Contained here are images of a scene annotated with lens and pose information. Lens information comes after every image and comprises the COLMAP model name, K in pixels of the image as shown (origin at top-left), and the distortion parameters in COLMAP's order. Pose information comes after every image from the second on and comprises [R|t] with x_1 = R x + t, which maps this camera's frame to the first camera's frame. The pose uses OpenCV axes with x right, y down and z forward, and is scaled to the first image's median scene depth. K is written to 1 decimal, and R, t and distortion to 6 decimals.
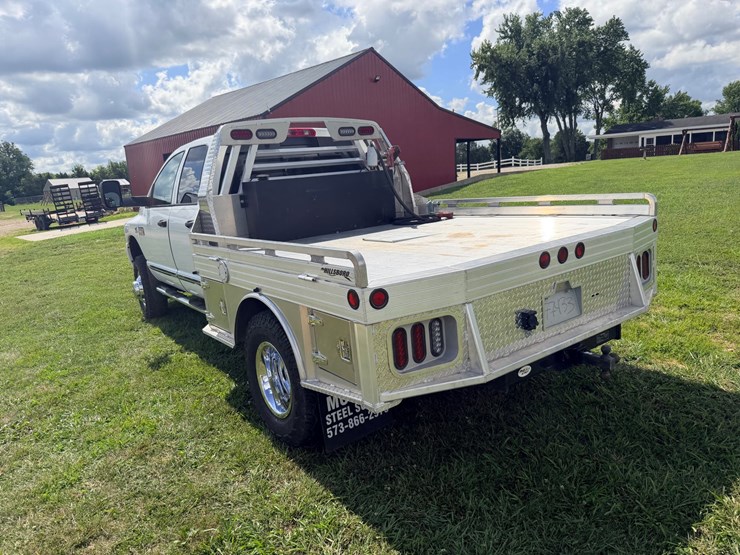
lens RADIAL K [[525.4, 0, 373.2], [0, 525.4, 275.7], [0, 0, 1]] dist [0.025191, -0.034934]
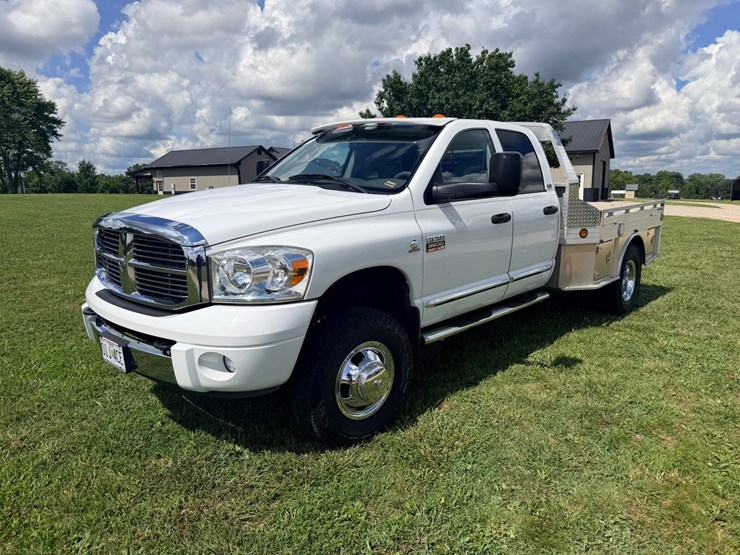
lens RADIAL K [[525.4, 0, 373.6], [0, 525.4, 283.4], [0, 0, 1]] dist [0.025191, -0.034934]
pose [[-0.196419, -0.112696, 0.974022, -0.091124], [0.211113, 0.965214, 0.154250, -0.013493], [-0.957523, 0.235926, -0.165795, 0.108427]]
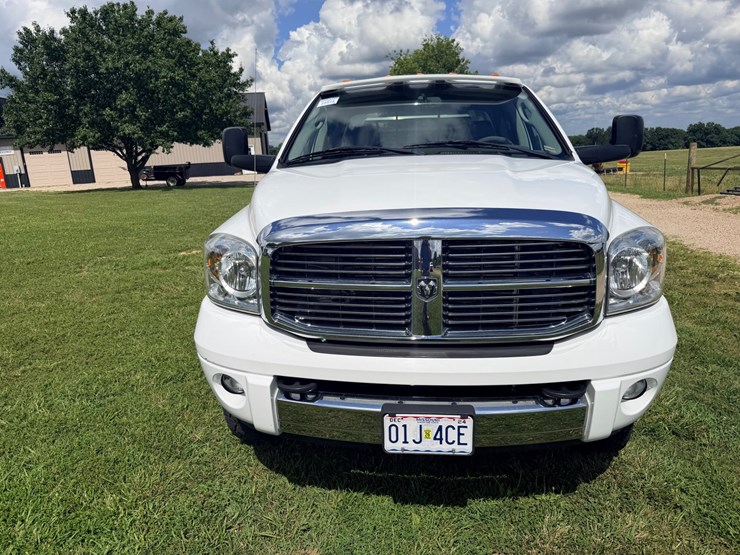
lens RADIAL K [[525.4, 0, 367.4], [0, 525.4, 281.4], [0, 0, 1]] dist [0.025191, -0.034934]
pose [[-0.747249, -0.061743, 0.661669, -0.058452], [0.222657, 0.914862, 0.336826, -0.023350], [-0.626133, 0.399018, -0.669882, 0.142049]]
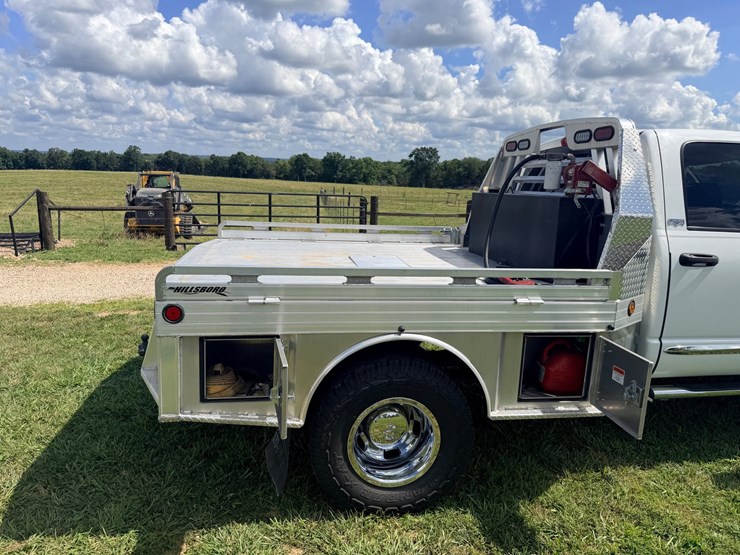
lens RADIAL K [[525.4, 0, 369.8], [0, 525.4, 276.4], [0, 0, 1]] dist [0.025191, -0.034934]
pose [[-0.445195, 0.232678, -0.864674, 0.054646], [-0.171915, 0.925474, 0.337553, -0.021871], [0.878775, 0.298928, -0.372016, 0.079819]]
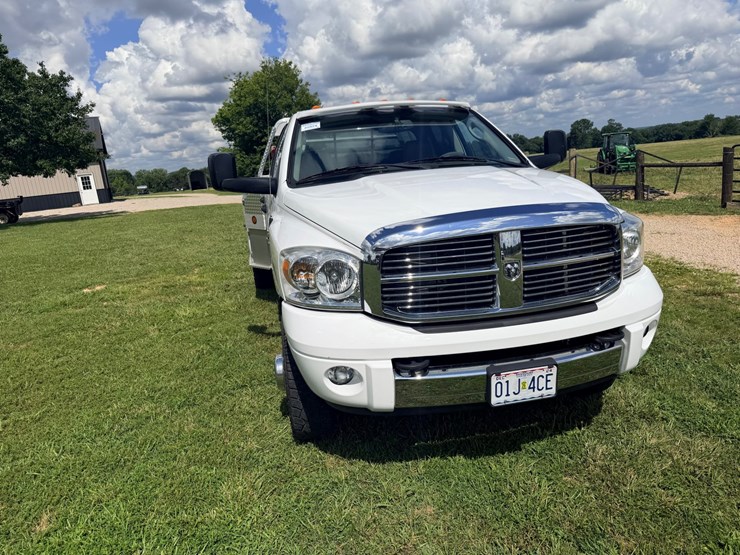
lens RADIAL K [[525.4, 0, 366.6], [0, 525.4, 281.3], [0, 0, 1]] dist [0.025191, -0.034934]
pose [[-0.898245, 0.050707, 0.436559, -0.048703], [0.229332, 0.901443, 0.367161, -0.027572], [-0.374916, 0.429918, -0.821346, 0.154953]]
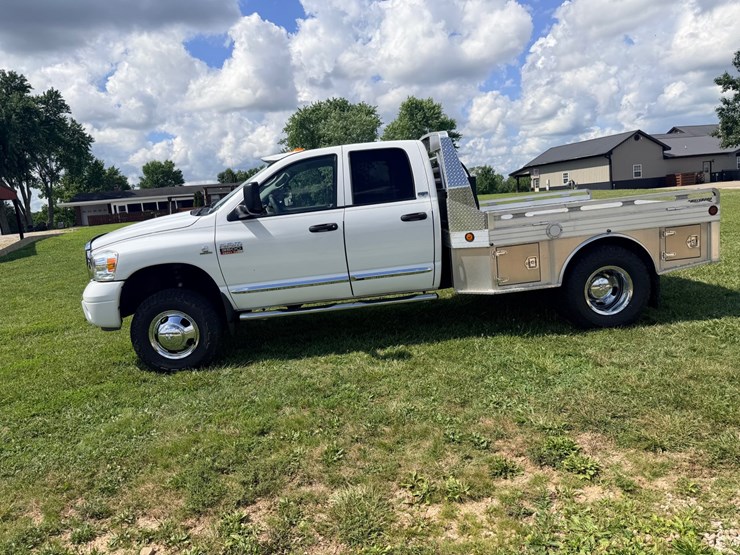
lens RADIAL K [[525.4, 0, 366.3], [0, 525.4, 272.6], [0, 0, 1]] dist [0.025191, -0.034934]
pose [[0.538443, -0.097300, 0.837026, -0.093679], [0.214436, 0.976432, -0.024437, 0.001480], [-0.814921, 0.192647, 0.546617, 0.036116]]
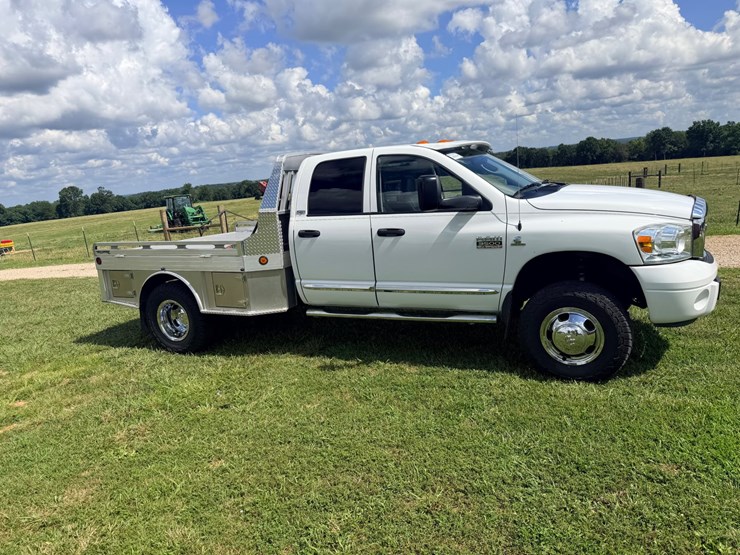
lens RADIAL K [[525.4, 0, 366.3], [0, 525.4, 282.8], [0, 0, 1]] dist [0.025191, -0.034934]
pose [[-0.879209, 0.243440, -0.409548, 0.027785], [0.068351, 0.915162, 0.397248, -0.036569], [0.471509, 0.321271, -0.821258, 0.159156]]
